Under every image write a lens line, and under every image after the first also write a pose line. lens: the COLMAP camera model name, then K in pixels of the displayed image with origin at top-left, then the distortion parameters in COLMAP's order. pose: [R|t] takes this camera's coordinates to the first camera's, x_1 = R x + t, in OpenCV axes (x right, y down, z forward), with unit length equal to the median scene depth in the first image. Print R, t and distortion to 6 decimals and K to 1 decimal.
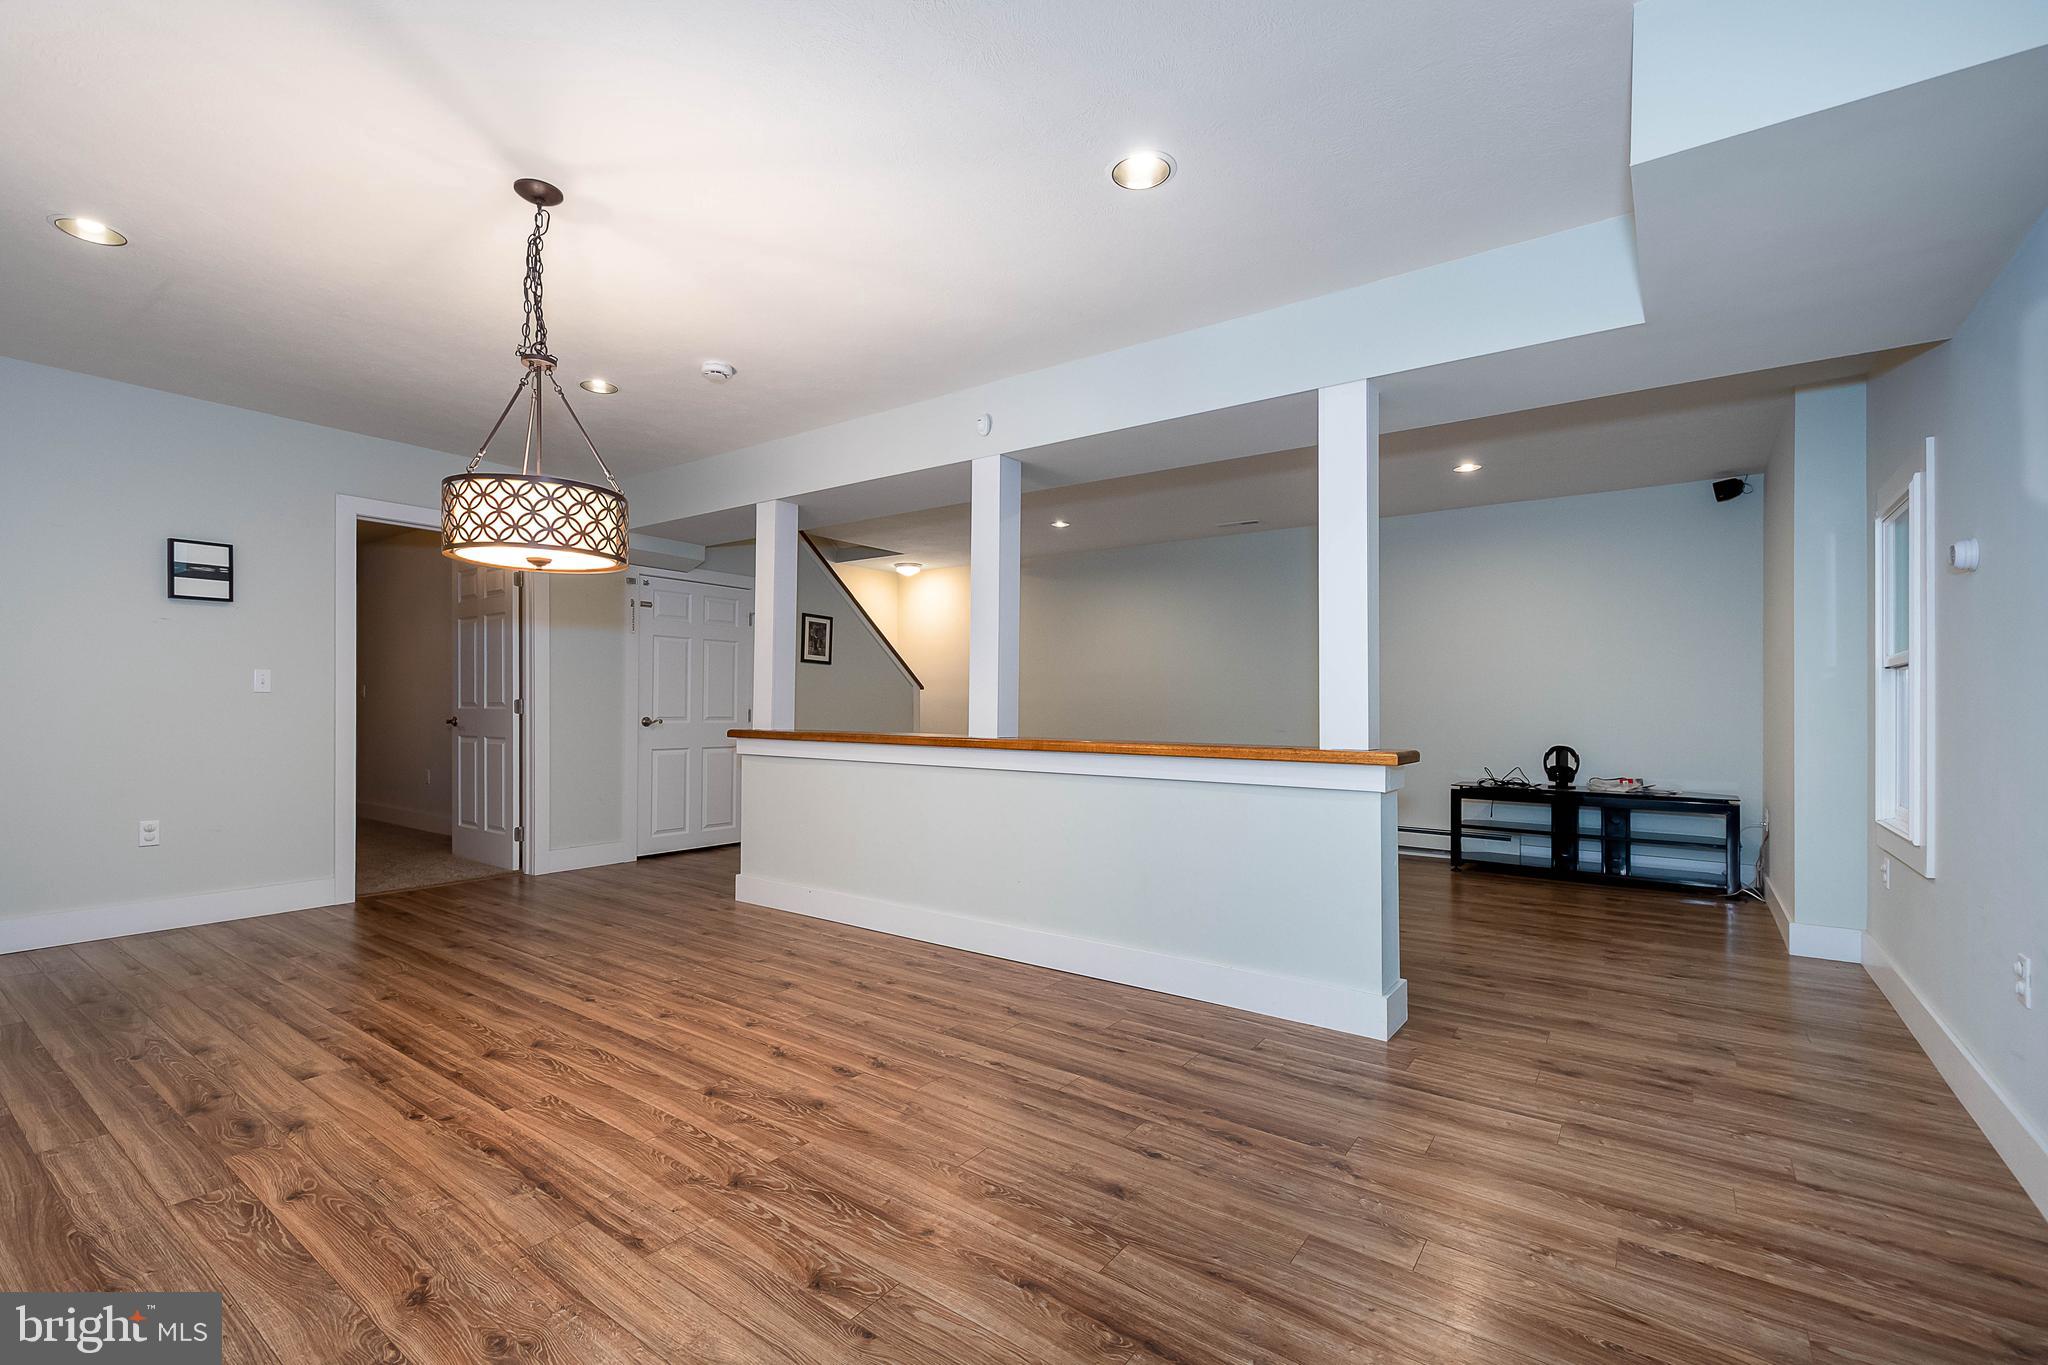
lens RADIAL K [[902.7, 0, 1017.6], [0, 902.7, 709.4], [0, 0, 1]] dist [0.014611, -0.001258]
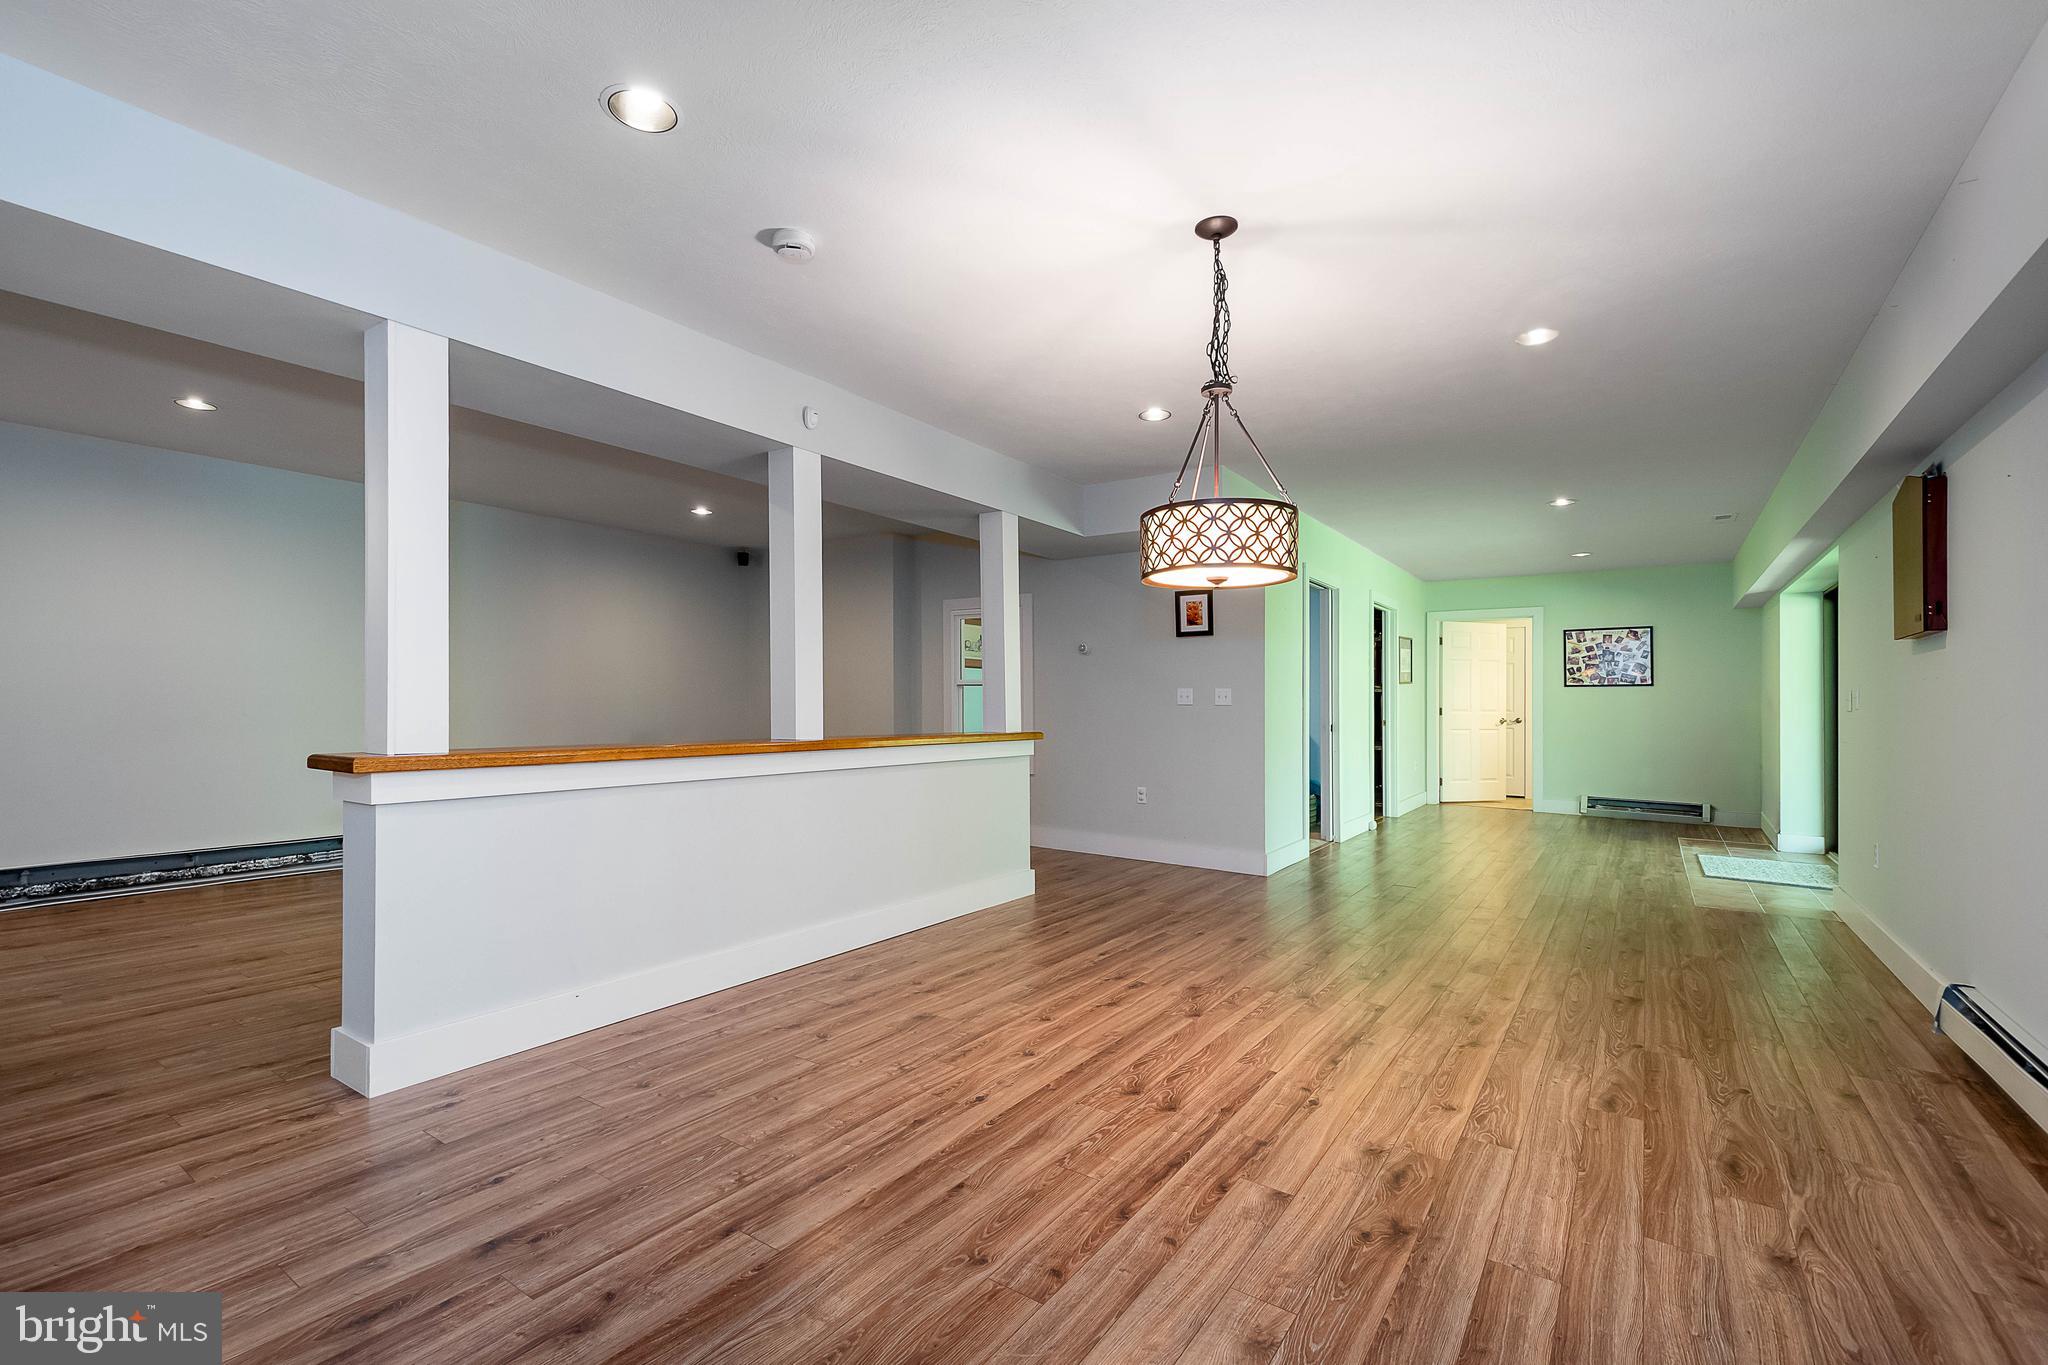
lens RADIAL K [[902.7, 0, 988.9], [0, 902.7, 695.3], [0, 0, 1]] dist [0.014611, -0.001258]
pose [[-0.010231, 0.001791, 0.999946, -1.383870], [-0.004365, 0.999989, -0.001836, -0.021011], [-0.999938, -0.004384, -0.010224, 1.121638]]
